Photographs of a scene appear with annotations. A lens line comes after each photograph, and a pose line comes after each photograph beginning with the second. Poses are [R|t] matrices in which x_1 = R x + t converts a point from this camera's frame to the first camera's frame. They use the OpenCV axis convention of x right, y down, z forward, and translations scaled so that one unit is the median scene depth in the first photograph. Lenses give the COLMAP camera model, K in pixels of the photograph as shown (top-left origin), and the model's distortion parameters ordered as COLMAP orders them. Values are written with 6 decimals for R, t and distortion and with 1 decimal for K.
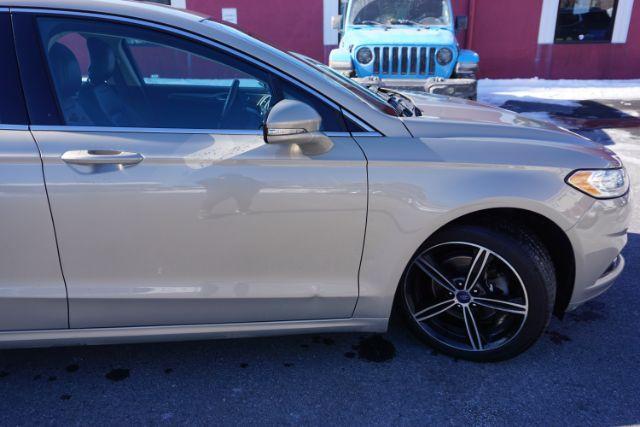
lens RADIAL K [[574.4, 0, 313.6], [0, 574.4, 224.9], [0, 0, 1]] dist [0.016636, 0.015094]
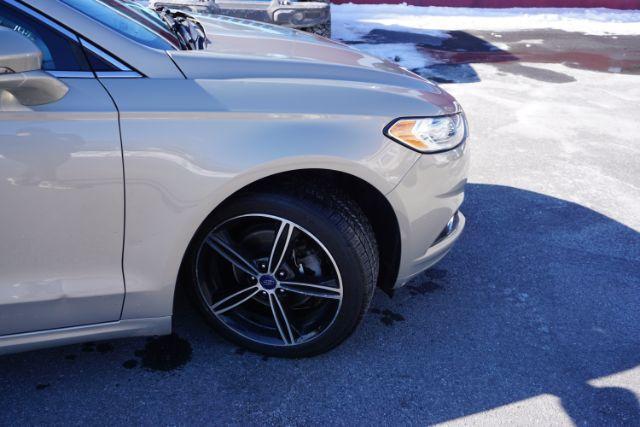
lens RADIAL K [[675.0, 0, 310.3], [0, 675.0, 236.6], [0, 0, 1]] dist [0.012903, 0.000000]
pose [[0.974404, -0.052515, 0.218583, 0.115087], [0.033133, 0.995262, 0.091411, -0.020431], [-0.222348, -0.081829, 0.971527, 0.082406]]
